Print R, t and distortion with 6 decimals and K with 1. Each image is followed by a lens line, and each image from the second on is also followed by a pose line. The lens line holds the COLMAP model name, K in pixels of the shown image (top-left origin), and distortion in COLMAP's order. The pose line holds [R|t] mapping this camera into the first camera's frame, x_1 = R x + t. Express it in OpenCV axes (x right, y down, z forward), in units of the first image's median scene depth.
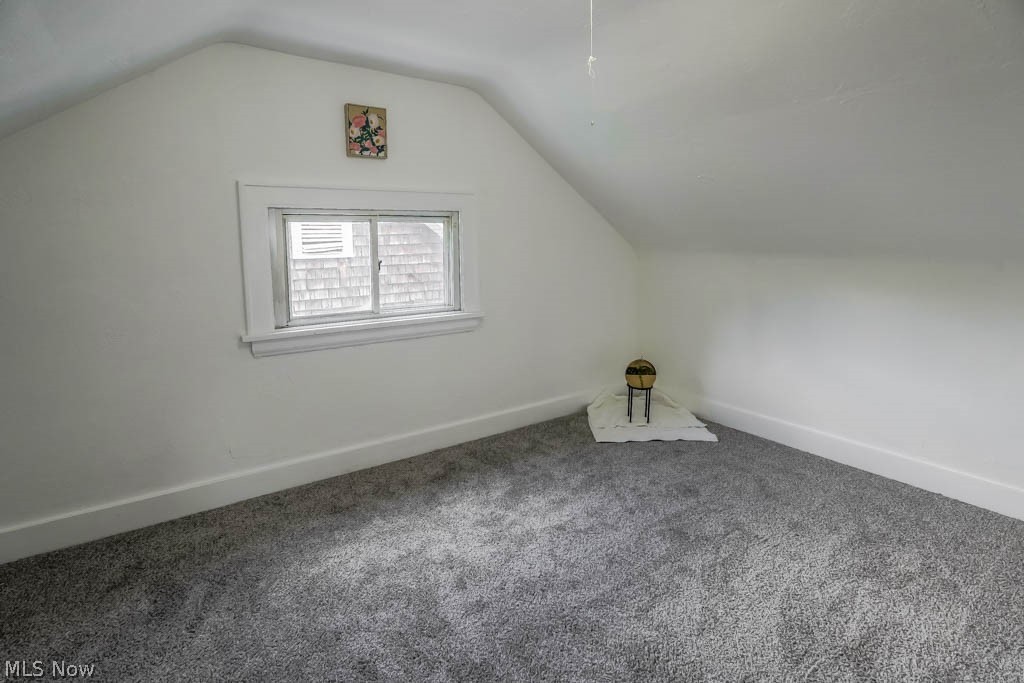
lens RADIAL K [[514.6, 0, 517.3], [0, 514.6, 295.9], [0, 0, 1]] dist [-0.034891, 0.005491]
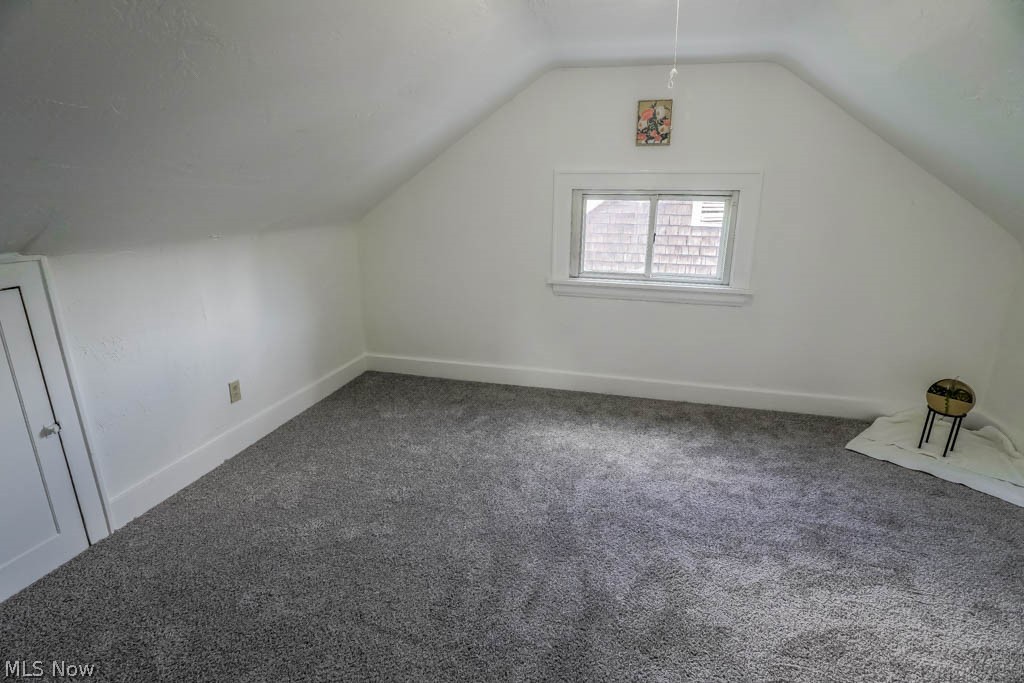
lens RADIAL K [[514.6, 0, 520.8], [0, 514.6, 344.3], [0, 0, 1]] dist [-0.034891, 0.005491]
pose [[0.643467, 0.219932, -0.733199, 0.494282], [-0.100734, 0.973835, 0.203709, -0.030075], [0.758817, -0.057222, 0.648785, -0.033748]]
